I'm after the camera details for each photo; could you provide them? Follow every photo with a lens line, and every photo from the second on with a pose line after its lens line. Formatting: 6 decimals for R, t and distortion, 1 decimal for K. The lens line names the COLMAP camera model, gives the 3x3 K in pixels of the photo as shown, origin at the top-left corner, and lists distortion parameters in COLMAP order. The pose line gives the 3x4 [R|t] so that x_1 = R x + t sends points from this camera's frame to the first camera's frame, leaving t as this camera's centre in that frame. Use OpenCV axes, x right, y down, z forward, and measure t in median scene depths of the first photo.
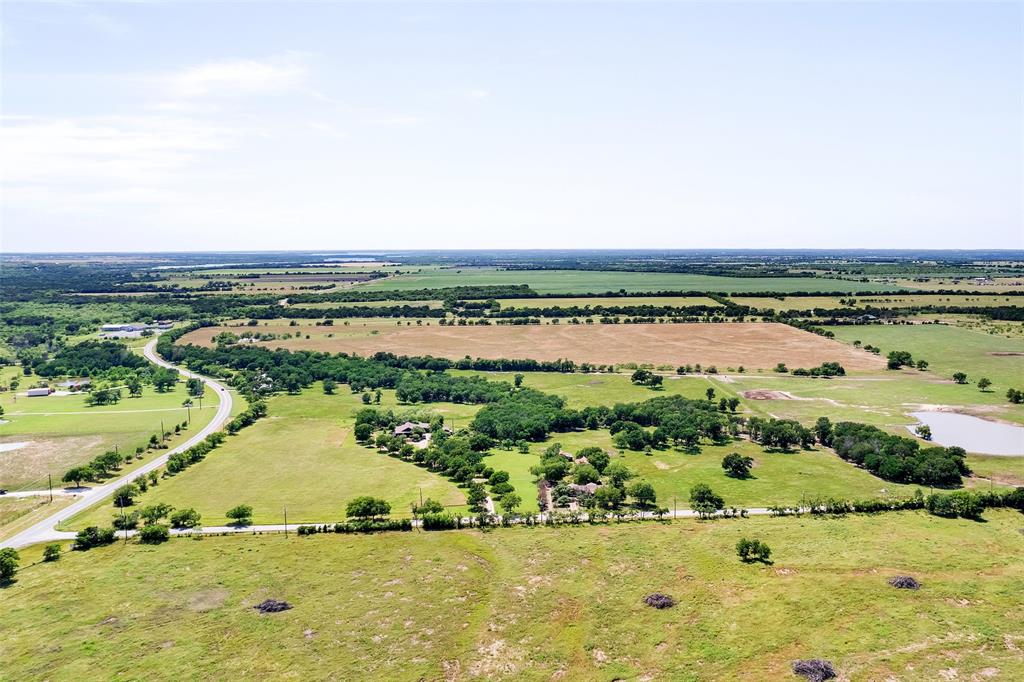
lens RADIAL K [[876.2, 0, 512.0], [0, 876.2, 341.0], [0, 0, 1]] dist [-0.055385, -0.004936]
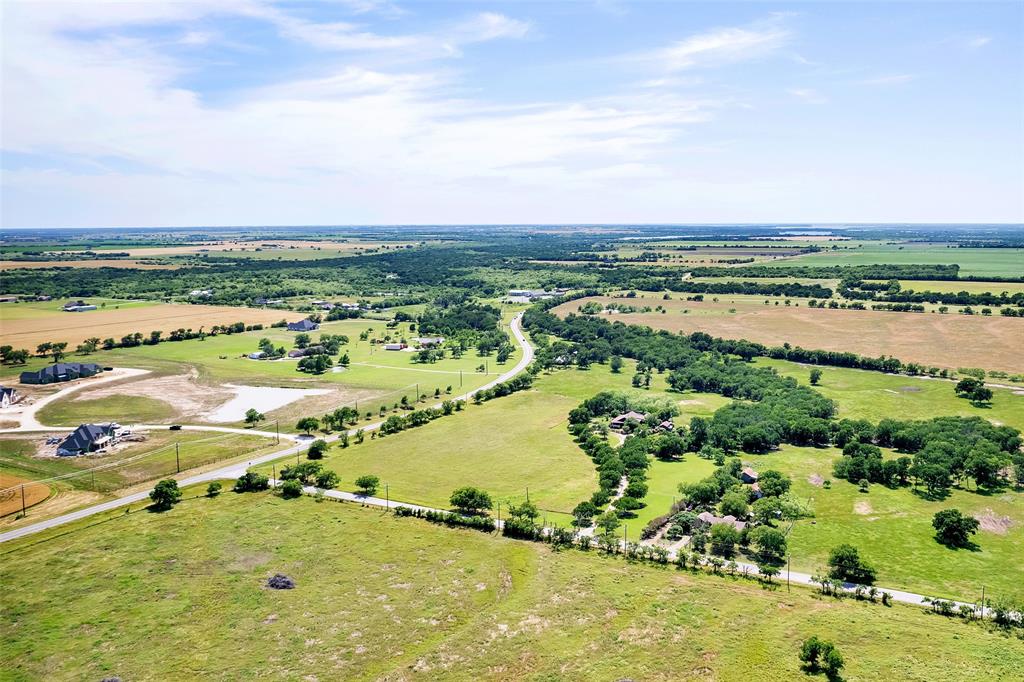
lens RADIAL K [[876.2, 0, 512.0], [0, 876.2, 341.0], [0, 0, 1]] dist [-0.055385, -0.004936]
pose [[0.839785, 0.073541, -0.537915, 0.147722], [-0.057480, 0.997258, 0.046604, -0.007759], [0.539867, -0.008218, 0.841710, 0.107909]]
